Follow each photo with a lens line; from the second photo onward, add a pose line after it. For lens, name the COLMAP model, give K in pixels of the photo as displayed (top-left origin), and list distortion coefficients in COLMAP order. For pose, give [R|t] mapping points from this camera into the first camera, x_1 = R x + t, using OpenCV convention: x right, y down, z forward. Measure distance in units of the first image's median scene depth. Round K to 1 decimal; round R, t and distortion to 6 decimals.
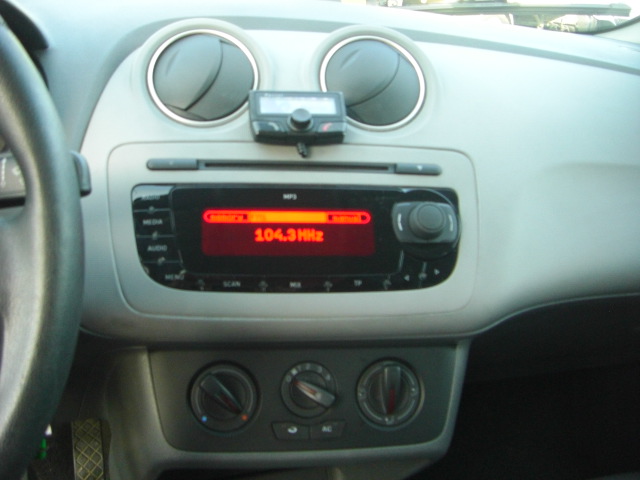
lens RADIAL K [[728.5, 0, 286.4], [0, 728.5, 209.8], [0, 0, 1]] dist [-0.183572, 0.124044]
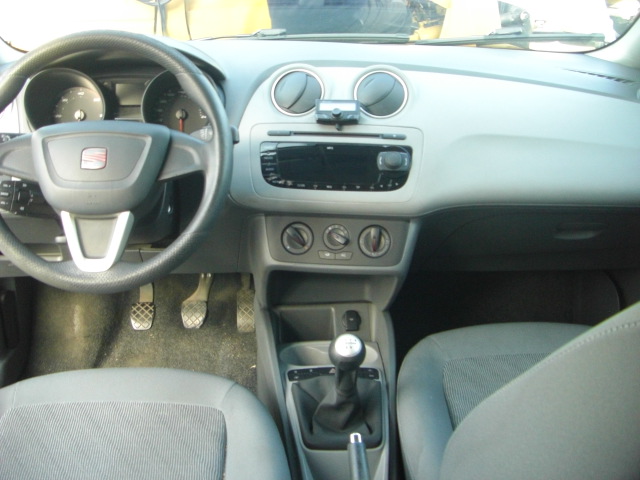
lens RADIAL K [[728.5, 0, 286.4], [0, 728.5, 209.8], [0, 0, 1]] dist [-0.183572, 0.124044]
pose [[0.966892, 0.030048, -0.253410, 0.430939], [-0.026181, 0.999484, 0.018620, 0.128317], [0.253839, -0.011369, 0.967180, -1.139241]]
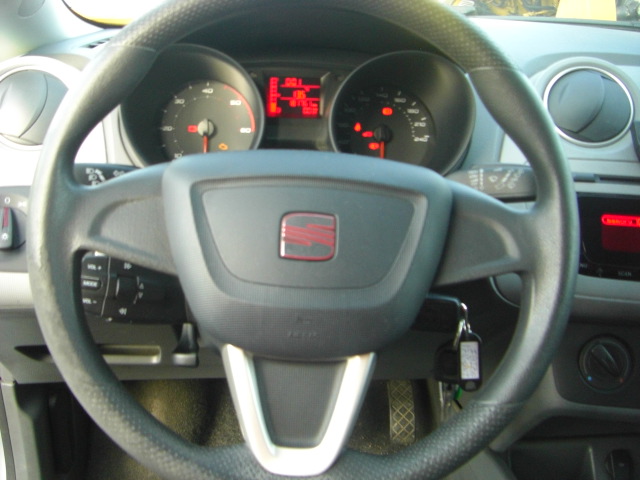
lens RADIAL K [[728.5, 0, 286.4], [0, 728.5, 209.8], [0, 0, 1]] dist [-0.183572, 0.124044]
pose [[0.962815, 0.058834, -0.263678, -0.309229], [-0.054858, 0.998242, 0.022423, -0.005139], [0.264534, -0.007124, 0.964350, -0.327510]]
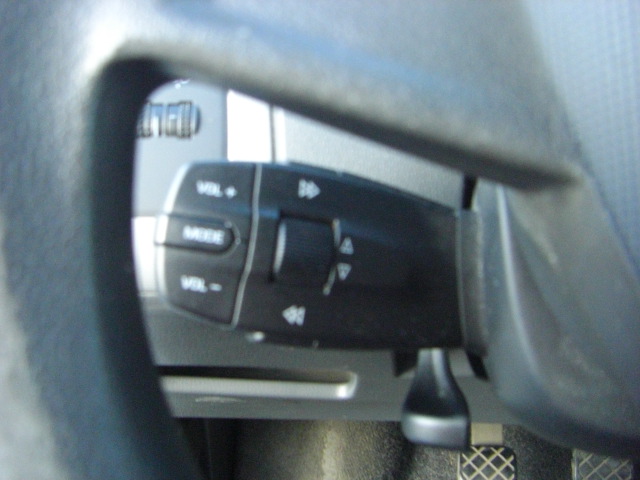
lens RADIAL K [[728.5, 0, 286.4], [0, 728.5, 209.8], [0, 0, 1]] dist [-0.183572, 0.124044]
pose [[0.882430, 0.074016, -0.464585, -0.644683], [-0.055341, 0.997021, 0.053729, 0.106266], [0.467178, -0.021701, 0.883897, 0.296297]]
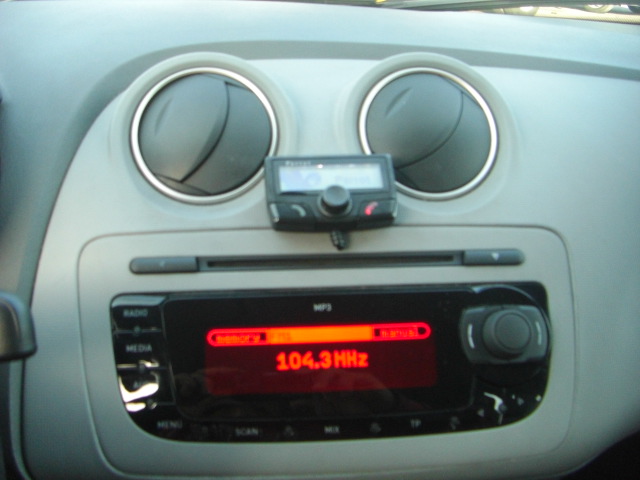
lens RADIAL K [[728.5, 0, 286.4], [0, 728.5, 209.8], [0, 0, 1]] dist [-0.183572, 0.124044]
pose [[0.998682, -0.021376, -0.046672, 0.004639], [0.023601, 0.998585, 0.047653, -0.149805], [0.045588, -0.048691, 0.997773, 0.261262]]
